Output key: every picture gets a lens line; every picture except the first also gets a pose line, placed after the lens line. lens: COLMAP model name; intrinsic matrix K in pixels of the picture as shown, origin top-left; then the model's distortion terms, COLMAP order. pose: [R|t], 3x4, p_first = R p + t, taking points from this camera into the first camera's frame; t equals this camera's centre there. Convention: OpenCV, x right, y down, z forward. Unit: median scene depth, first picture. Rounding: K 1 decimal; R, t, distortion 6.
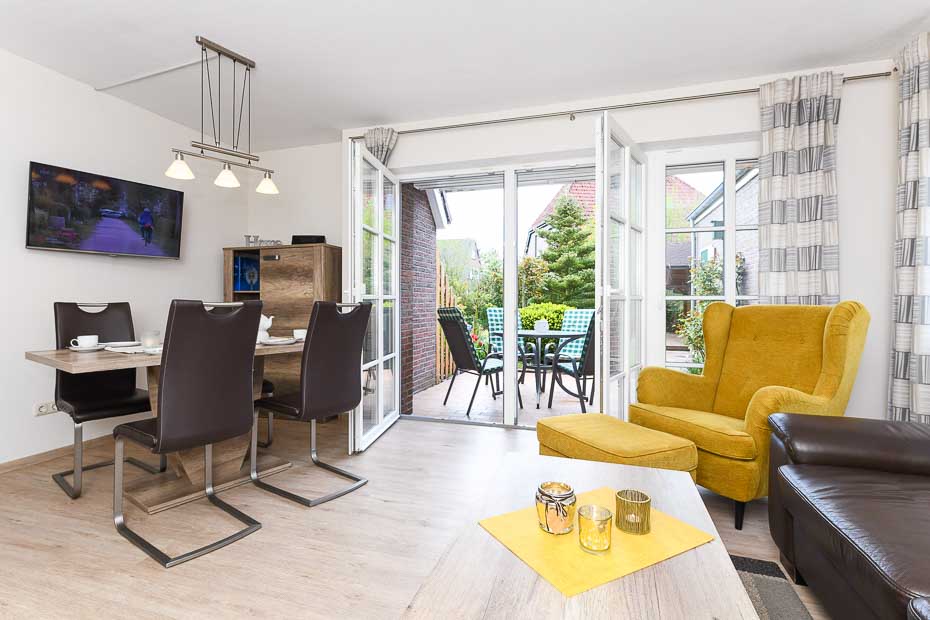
lens RADIAL K [[452.4, 0, 451.9], [0, 452.4, 301.5], [0, 0, 1]] dist [0.000486, -0.000883]
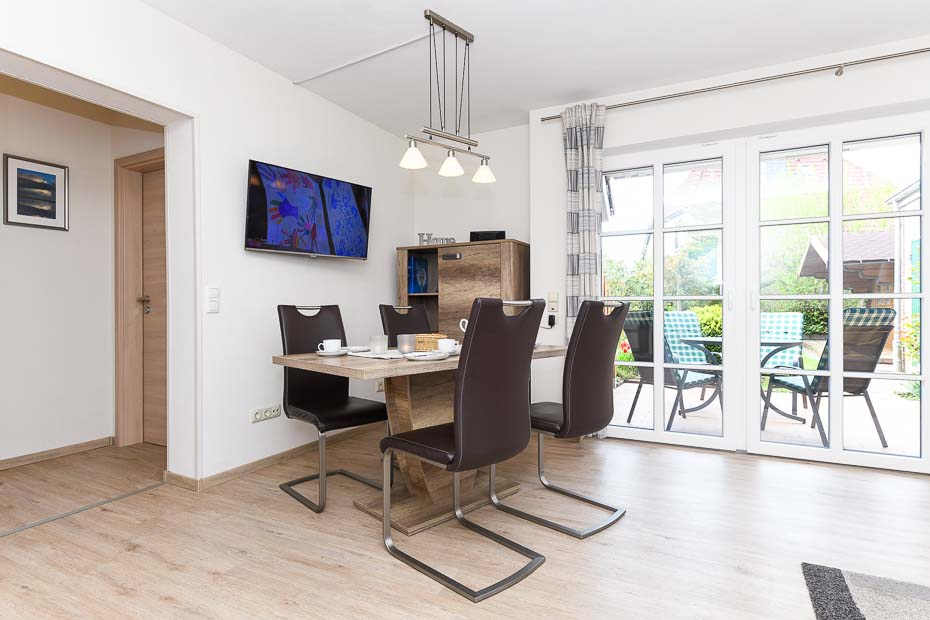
lens RADIAL K [[489.4, 0, 465.0], [0, 489.4, 310.0], [0, 0, 1]] dist [0.001212, -0.000378]
pose [[0.986841, -0.005202, -0.161610, -0.291904], [0.006177, 0.999966, 0.005531, 0.008410], [0.161576, -0.006456, 0.986839, 0.036181]]
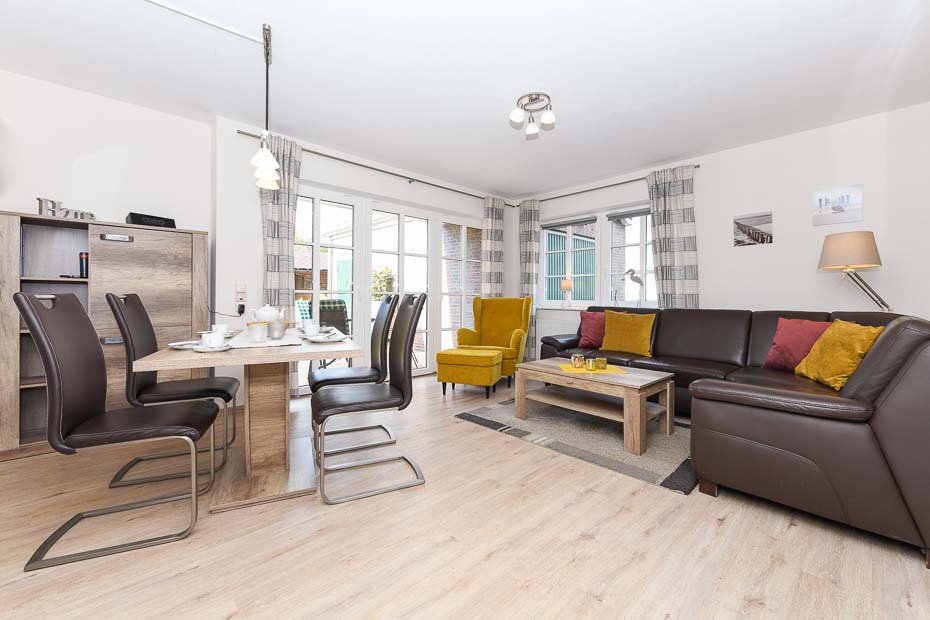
lens RADIAL K [[379.1, 0, 479.7], [0, 379.1, 296.4], [0, 0, 1]] dist [0.001125, 0.000116]
pose [[0.463450, 0.004481, 0.886112, -0.949946], [-0.005664, 0.999982, -0.002095, 0.004659], [-0.886105, -0.004048, 0.463467, 0.178986]]
